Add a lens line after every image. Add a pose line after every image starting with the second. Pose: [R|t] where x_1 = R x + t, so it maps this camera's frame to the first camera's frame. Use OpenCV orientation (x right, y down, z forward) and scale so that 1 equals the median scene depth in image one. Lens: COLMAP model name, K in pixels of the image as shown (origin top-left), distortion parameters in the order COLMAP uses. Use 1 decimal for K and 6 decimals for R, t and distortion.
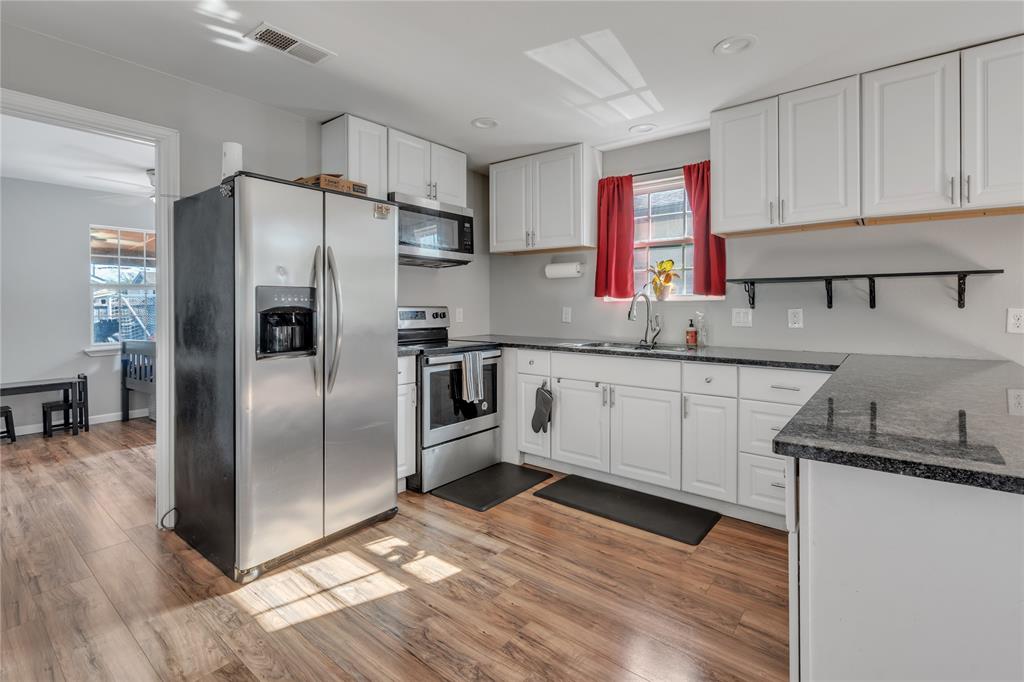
lens RADIAL K [[482.5, 0, 512.0], [0, 482.5, 303.9], [0, 0, 1]] dist [-0.002285, -0.000057]
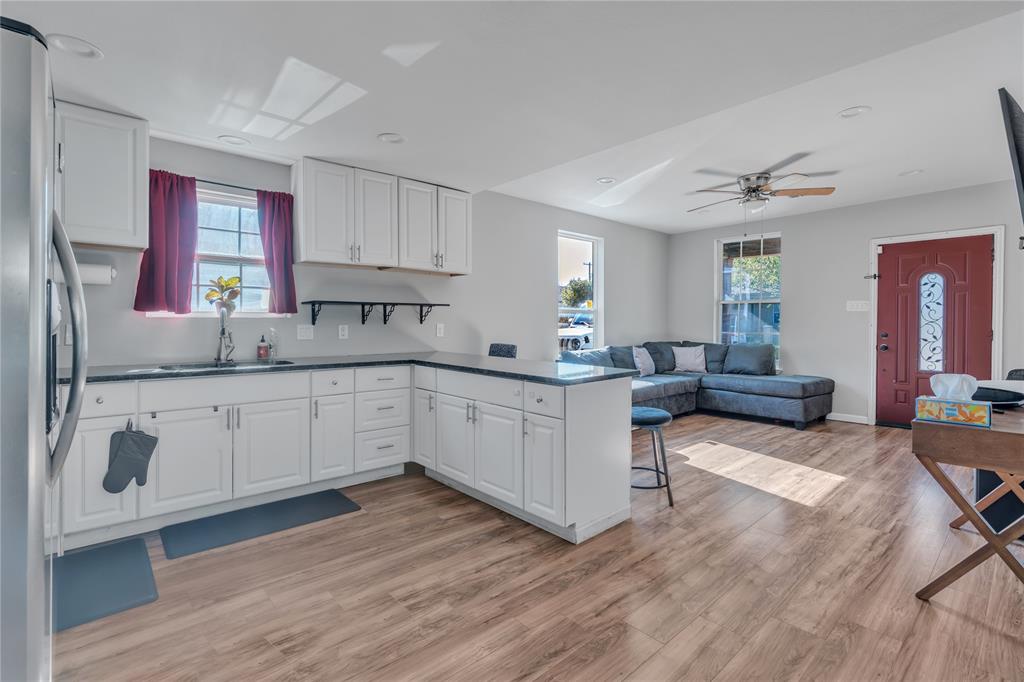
lens RADIAL K [[471.8, 0, 507.5], [0, 471.8, 321.2], [0, 0, 1]] dist [-0.002902, -0.000370]
pose [[0.169710, 0.003744, 0.985487, -0.616645], [-0.006183, 0.999977, -0.002734, 0.001441], [-0.985475, -0.005629, 0.169729, 0.313922]]
